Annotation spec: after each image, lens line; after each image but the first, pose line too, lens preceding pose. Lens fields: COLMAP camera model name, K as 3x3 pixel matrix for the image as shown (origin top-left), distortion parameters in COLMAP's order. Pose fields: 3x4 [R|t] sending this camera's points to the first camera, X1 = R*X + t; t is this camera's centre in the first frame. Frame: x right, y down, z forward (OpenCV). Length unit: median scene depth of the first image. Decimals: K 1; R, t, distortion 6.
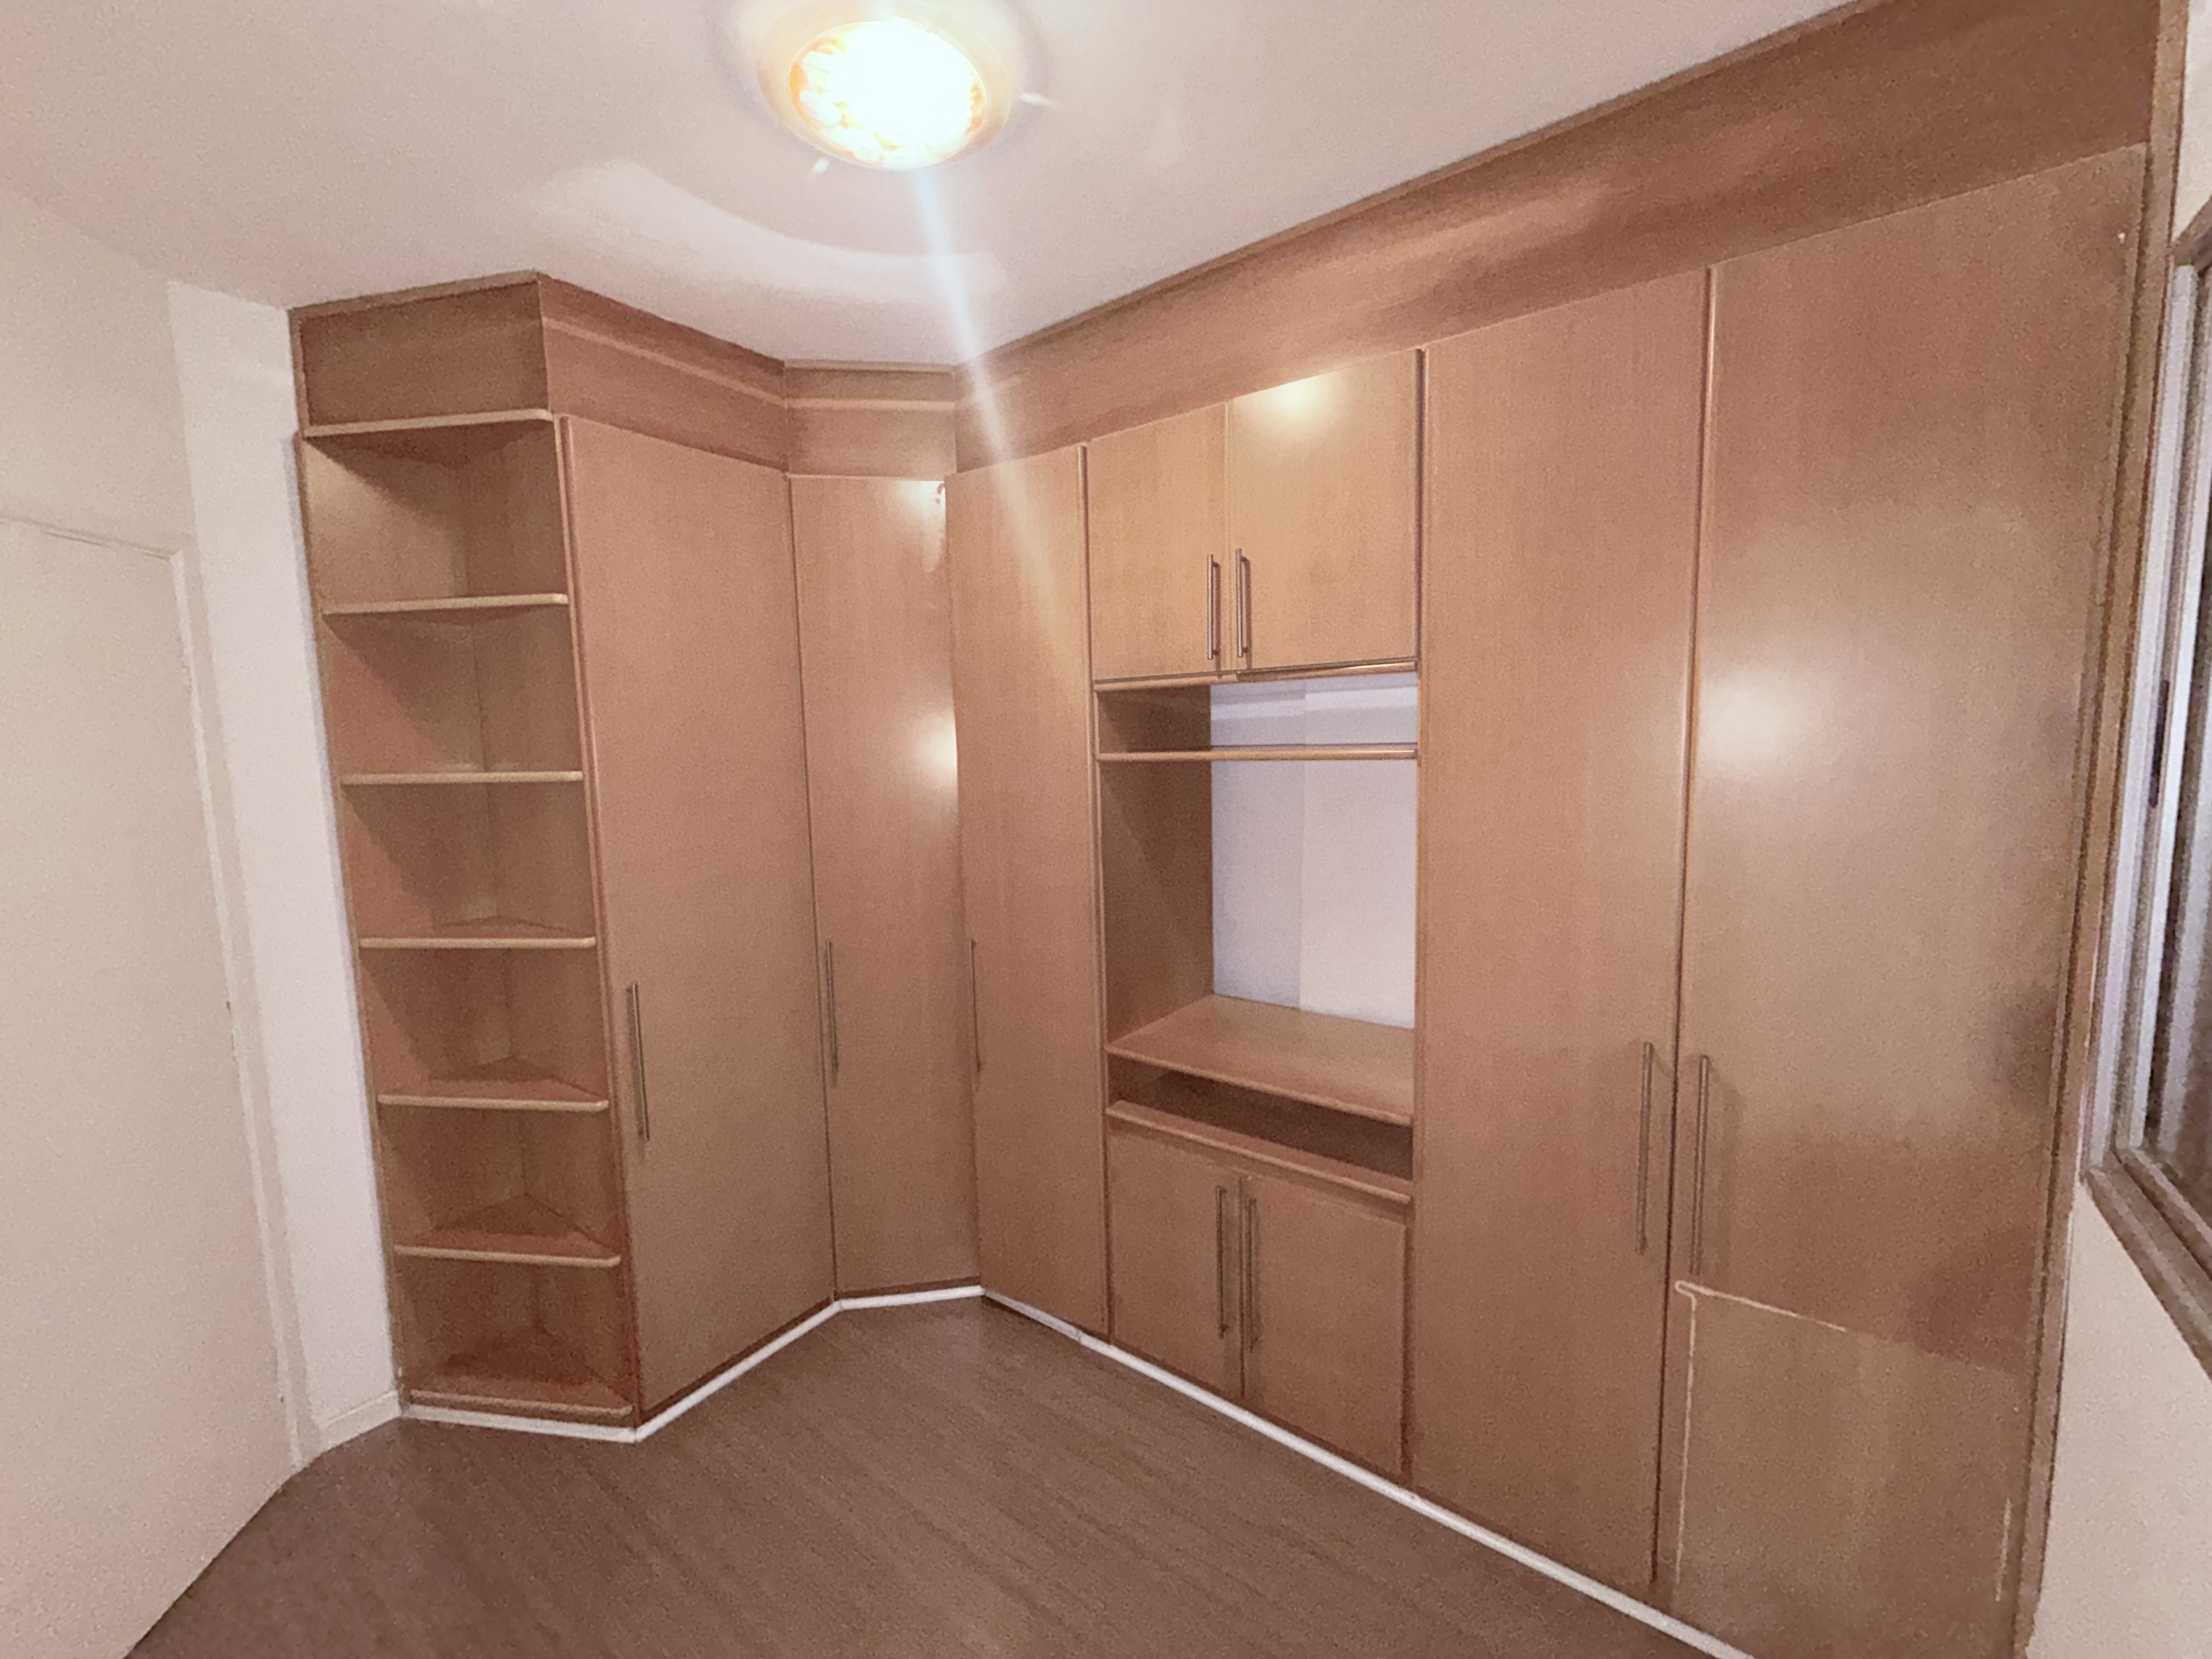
lens RADIAL K [[882.4, 0, 1110.1], [0, 882.4, 828.8], [0, 0, 1]] dist [0.001657, -0.000474]
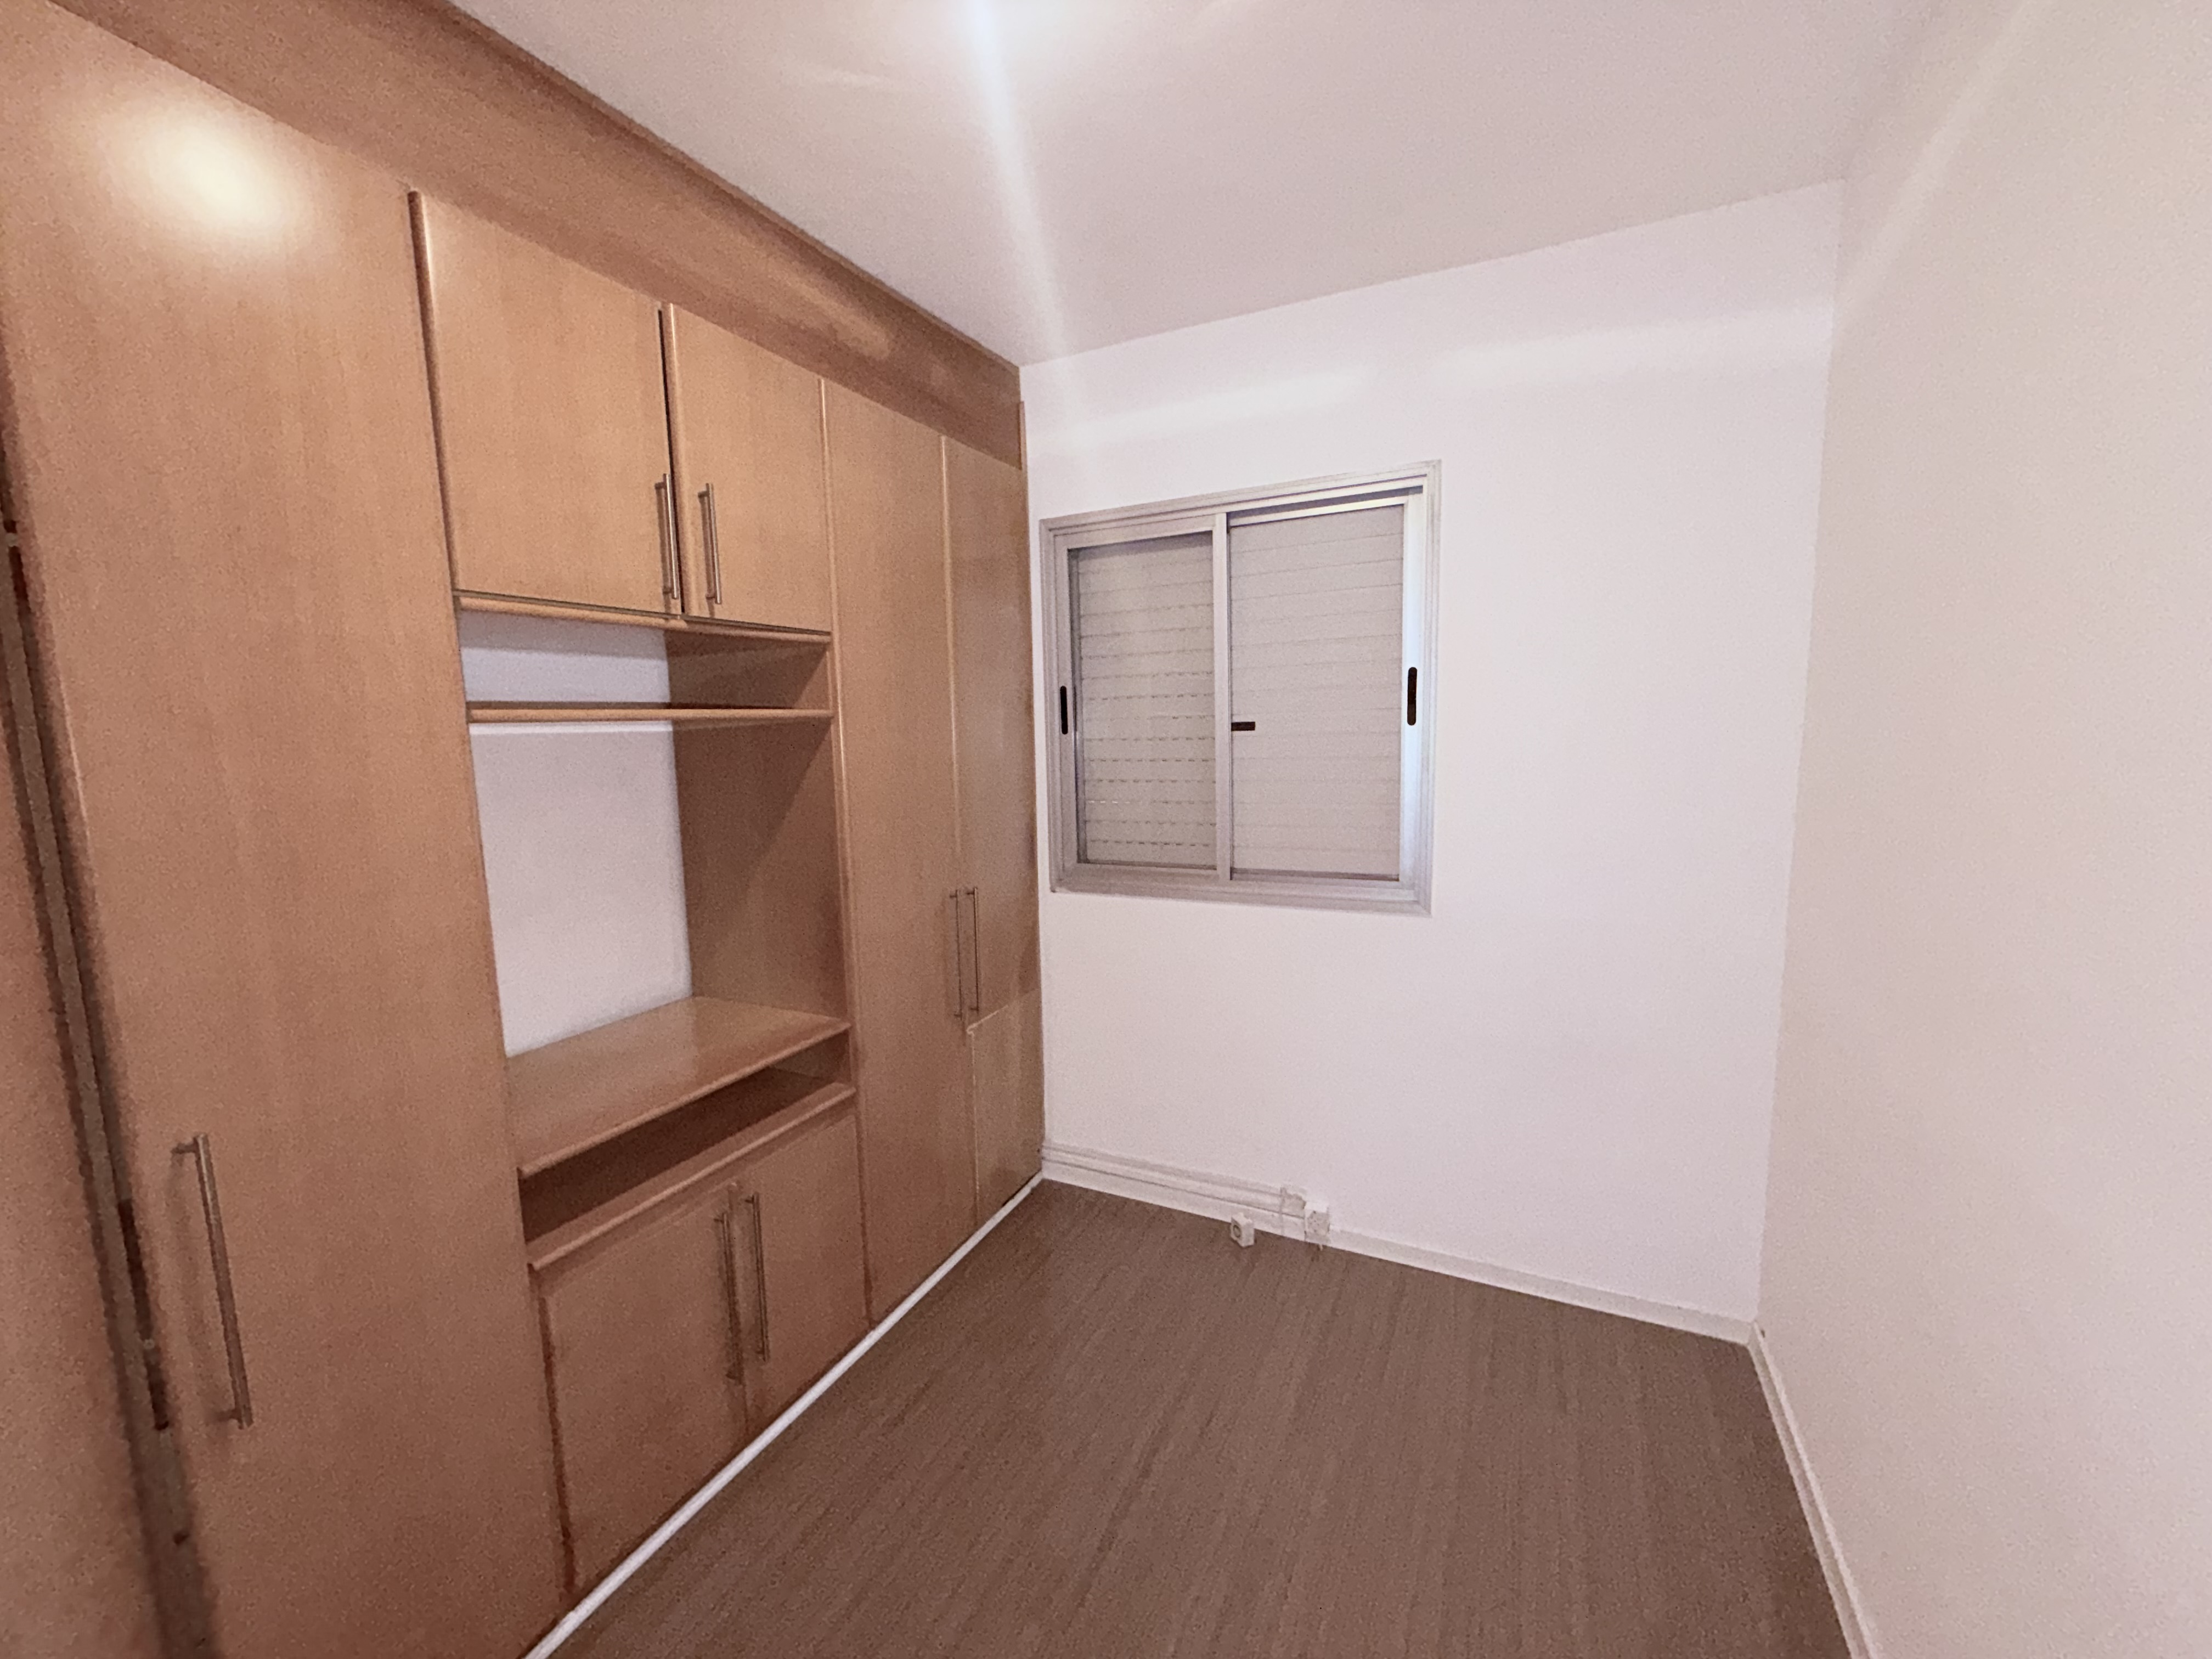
lens RADIAL K [[882.4, 0, 1096.1], [0, 882.4, 836.1], [0, 0, 1]] dist [0.001657, -0.000474]
pose [[-0.181278, -0.094331, 0.978897, -0.780909], [0.130614, 0.984261, 0.119036, -0.015665], [-0.974720, 0.149436, -0.166104, 0.754014]]
